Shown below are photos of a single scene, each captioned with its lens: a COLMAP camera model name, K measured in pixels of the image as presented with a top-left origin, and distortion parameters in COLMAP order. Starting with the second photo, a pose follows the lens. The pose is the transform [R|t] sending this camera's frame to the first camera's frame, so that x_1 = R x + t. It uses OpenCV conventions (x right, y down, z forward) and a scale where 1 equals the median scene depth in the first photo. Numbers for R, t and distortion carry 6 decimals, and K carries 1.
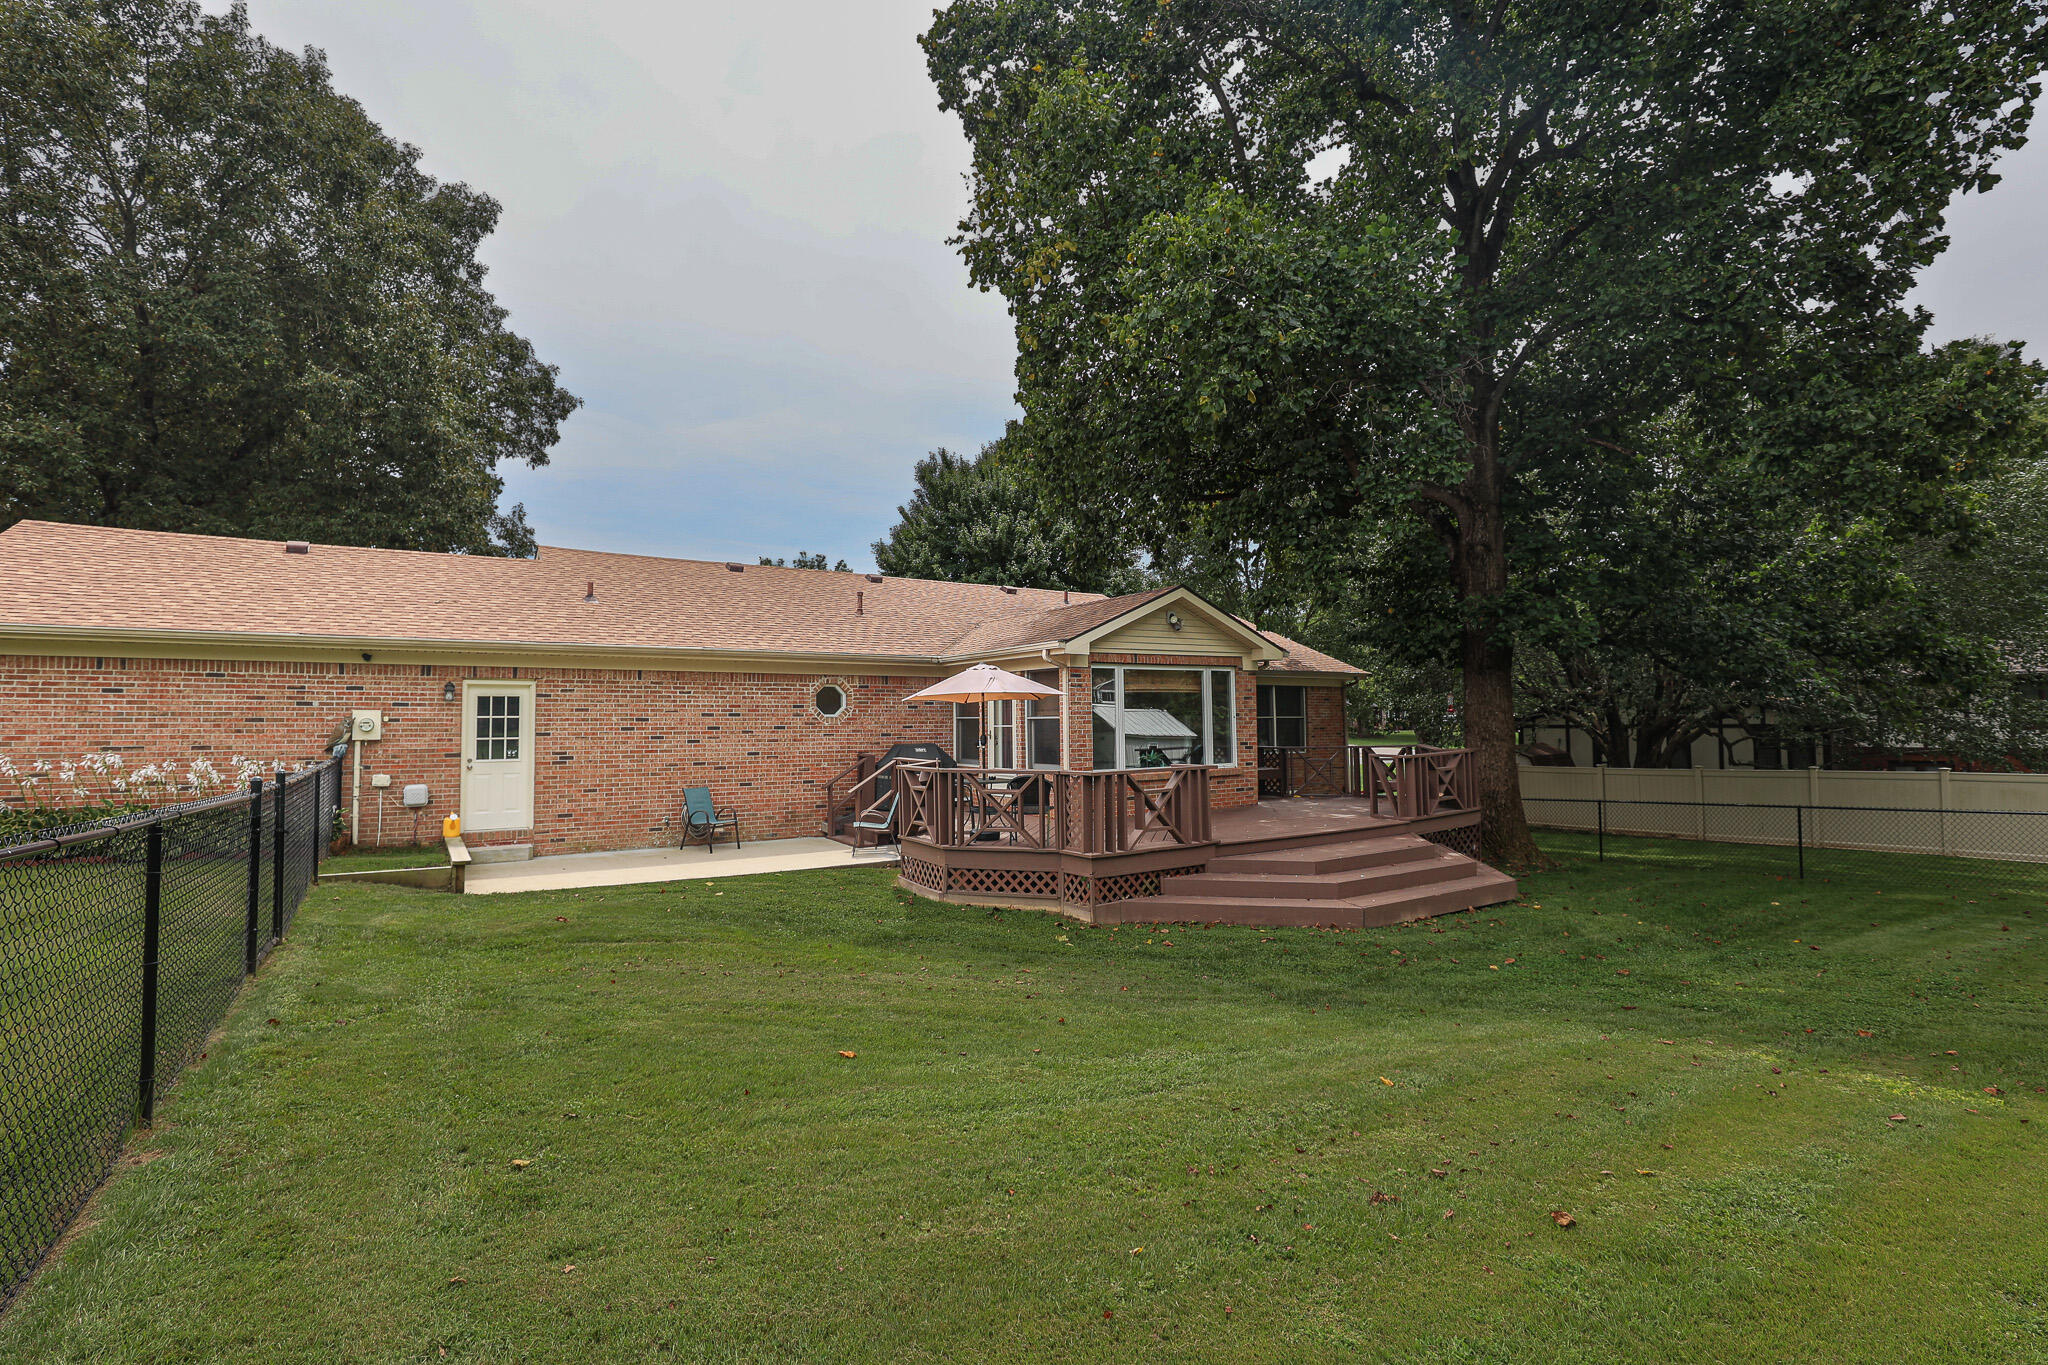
lens RADIAL K [[945.4, 0, 1025.0], [0, 945.4, 664.4], [0, 0, 1]] dist [-0.029318, 0.001418]
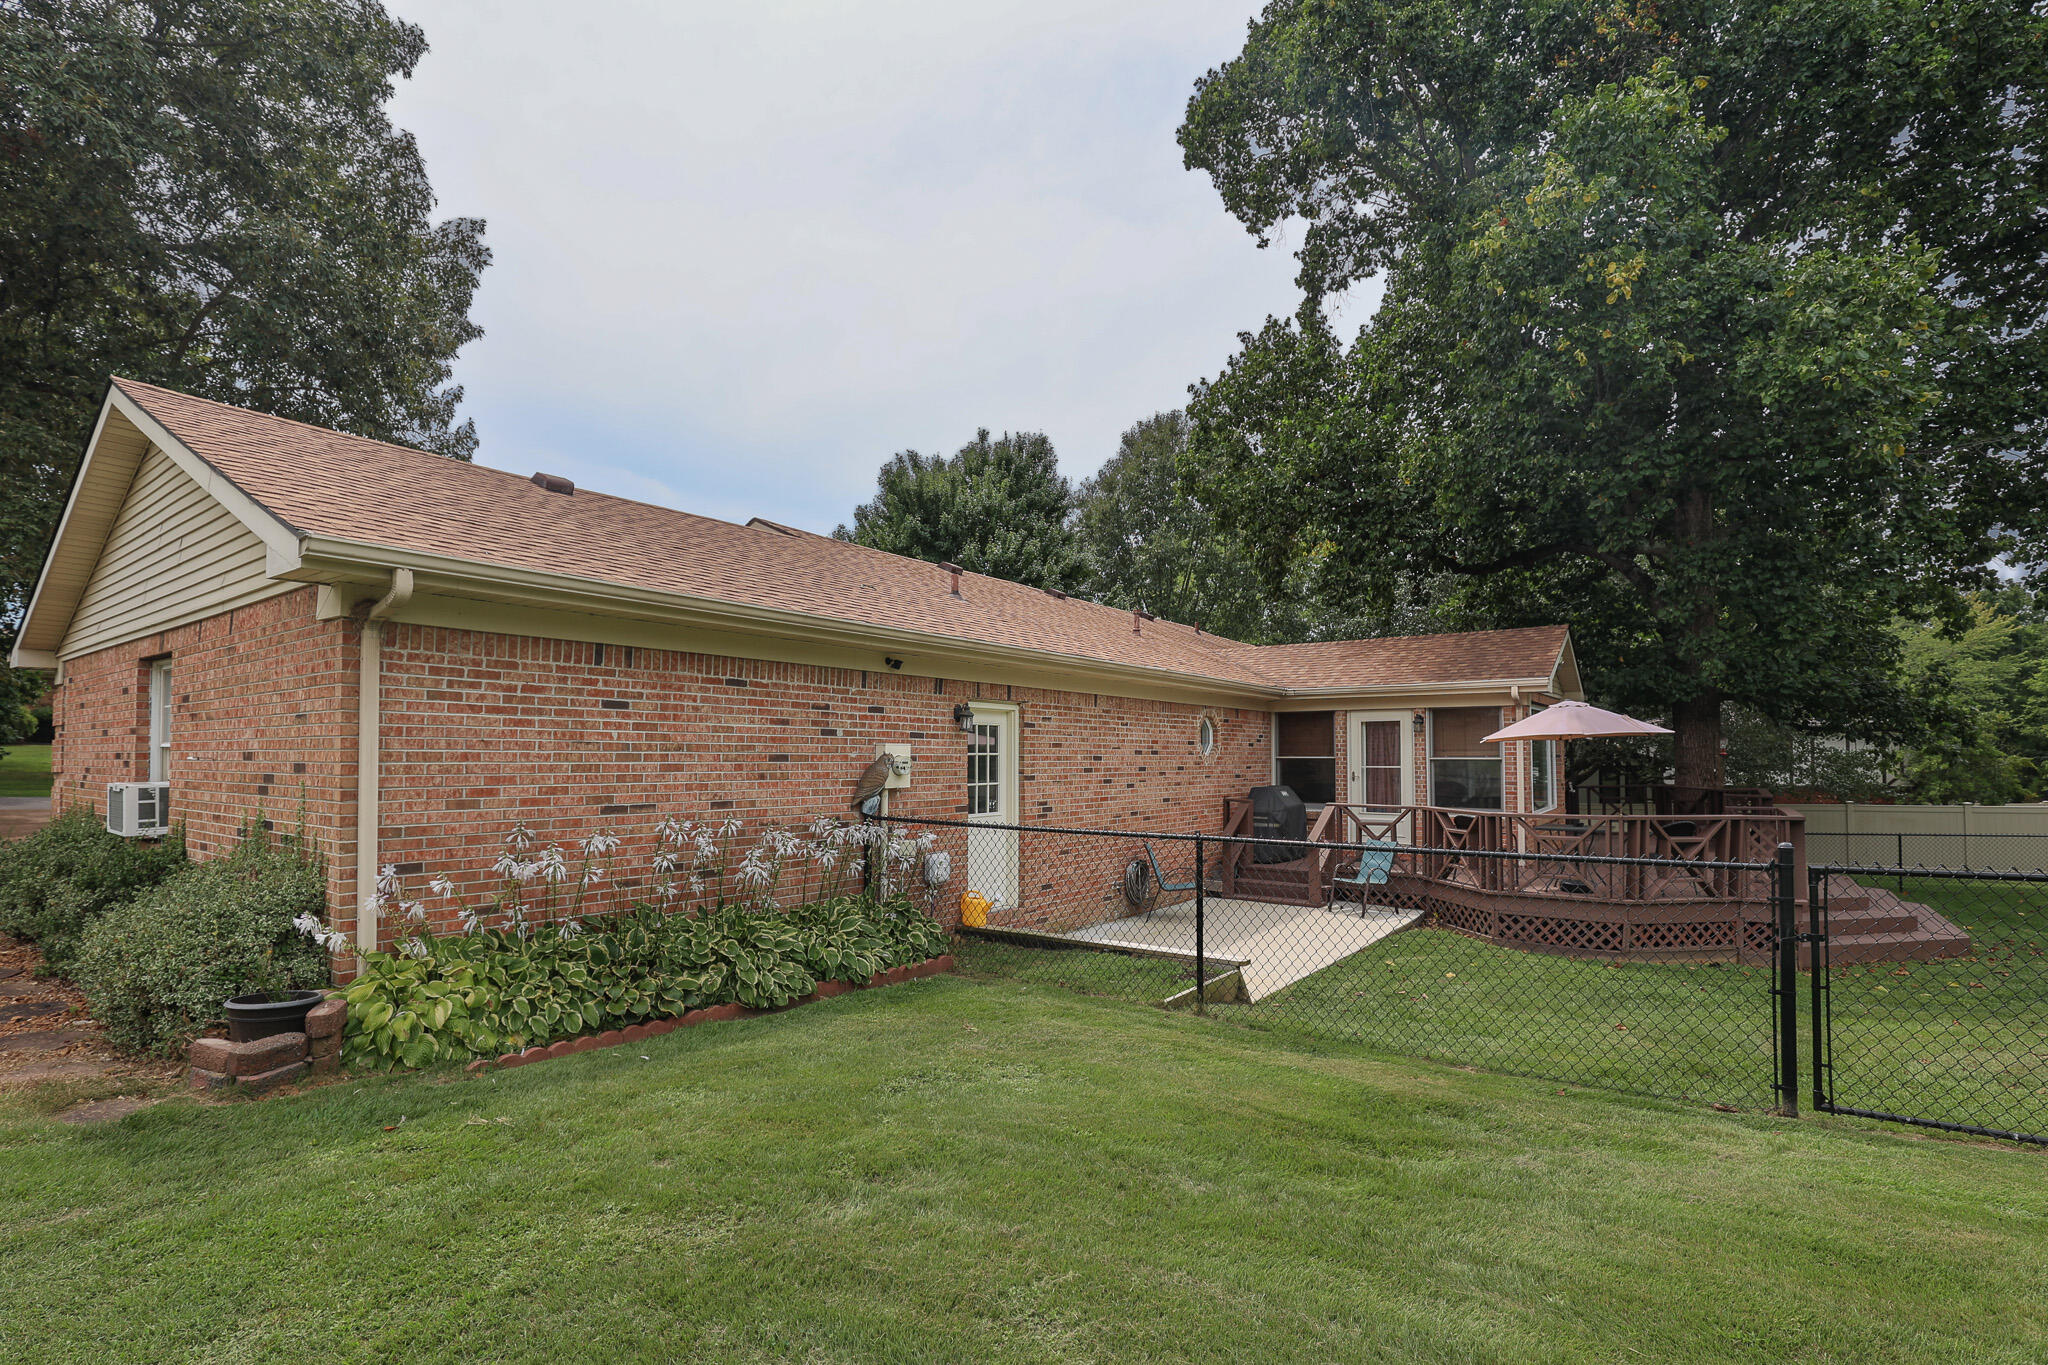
lens RADIAL K [[967.1, 0, 1037.9], [0, 967.1, 715.9], [0, 0, 1]] dist [-0.027401, -0.000002]
pose [[0.932418, 0.020672, 0.360791, -0.733614], [-0.026015, 0.999612, 0.009960, 0.017246], [-0.360445, -0.018673, 0.932594, 0.276967]]
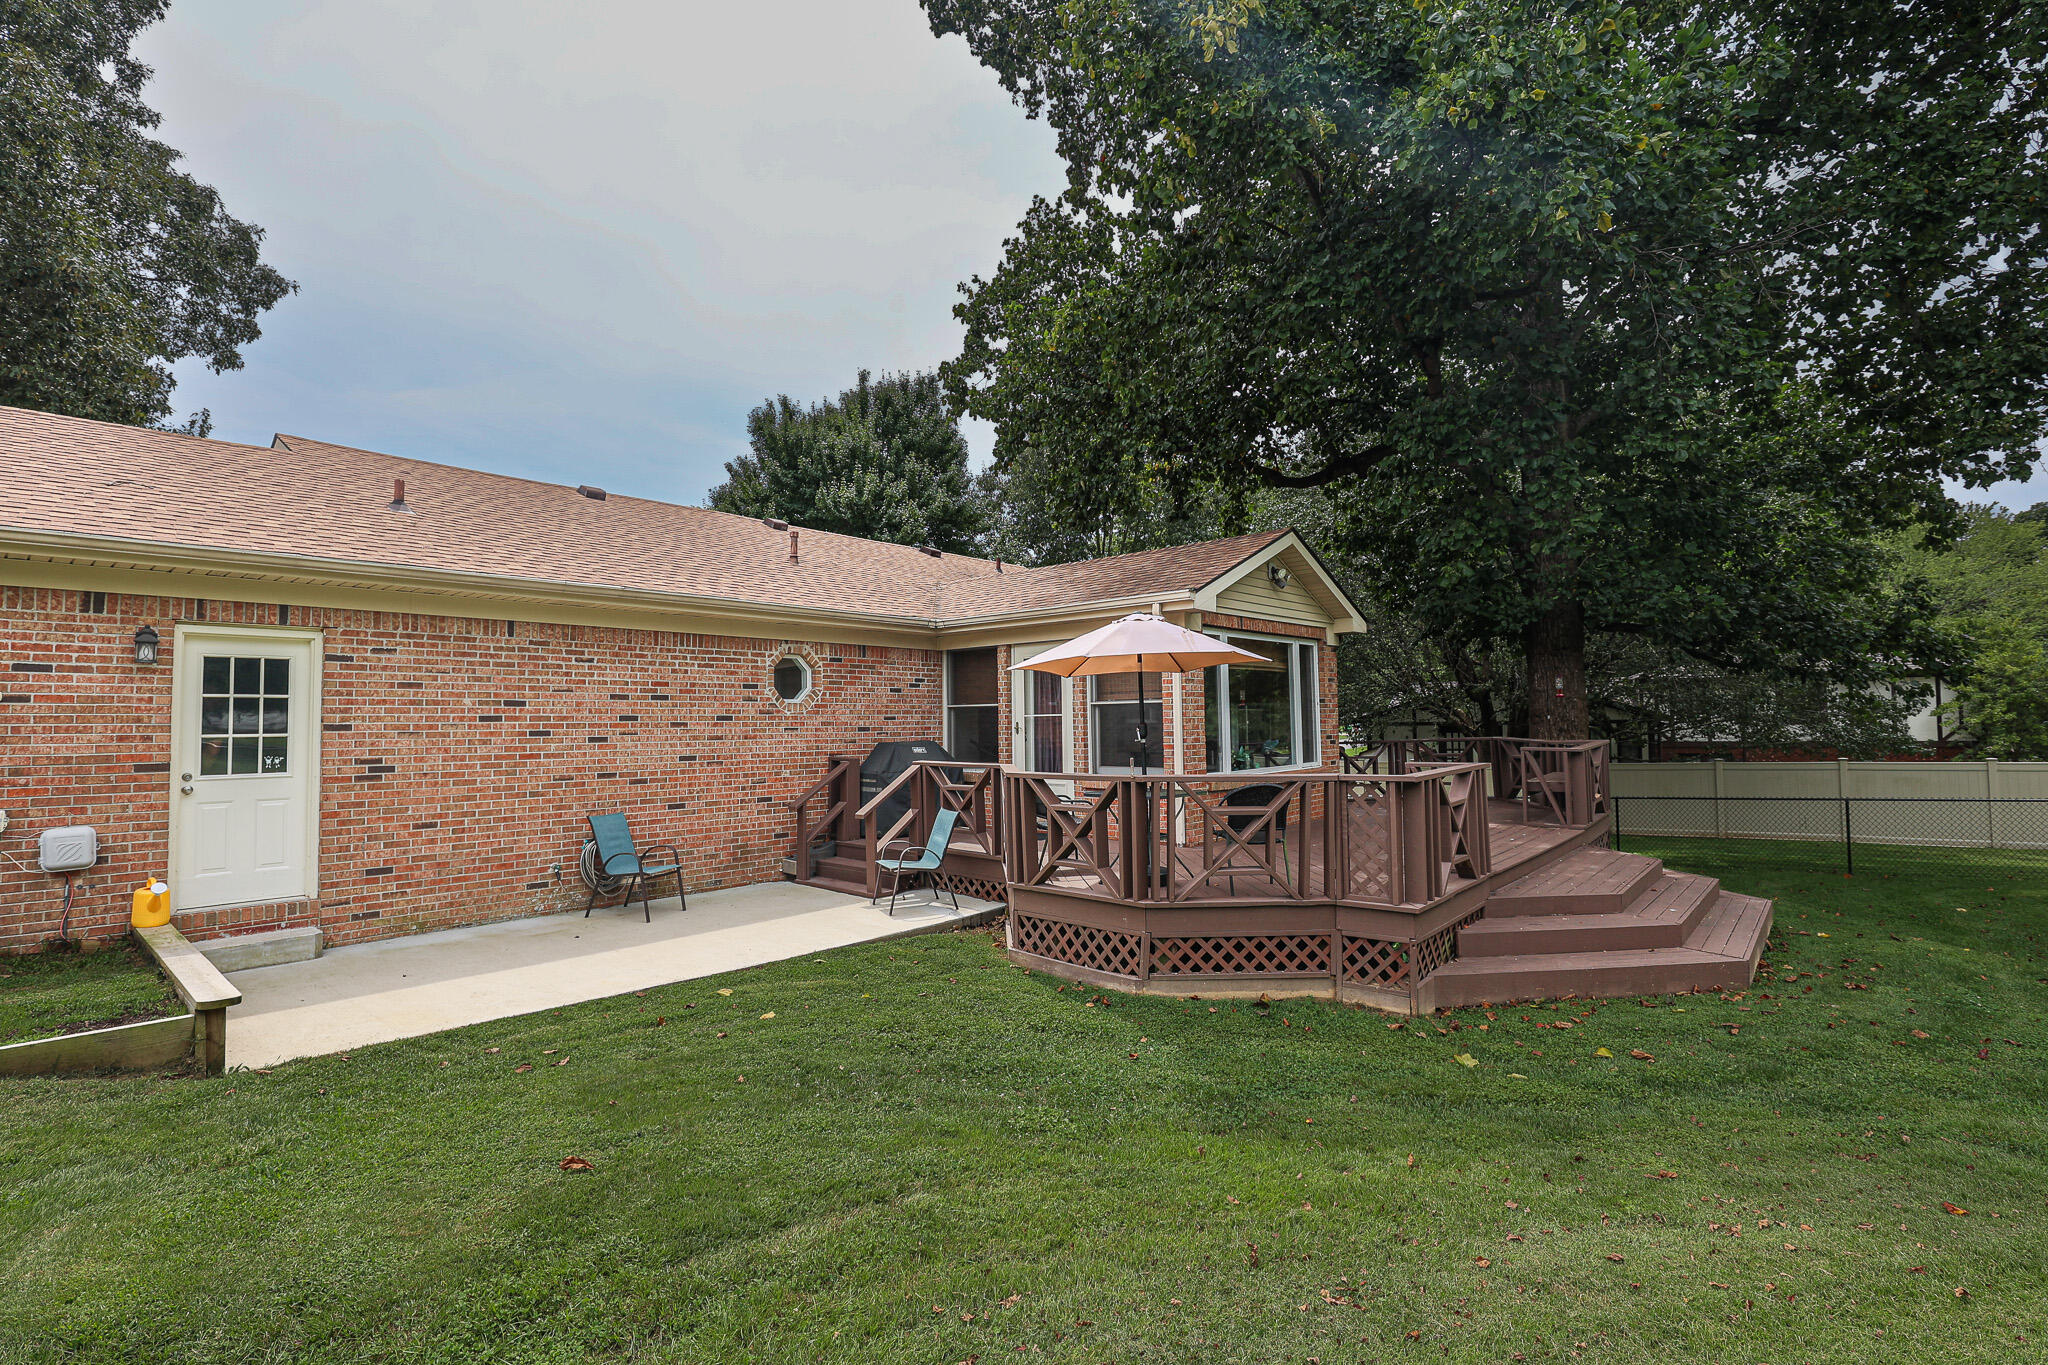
lens RADIAL K [[946.3, 0, 1018.4], [0, 946.3, 670.2], [0, 0, 1]] dist [-0.034292, 0.007733]
pose [[0.965507, 0.009506, 0.260205, -0.251332], [-0.009653, 0.999953, -0.000714, 0.034683], [-0.260199, -0.001822, 0.965553, 0.339322]]
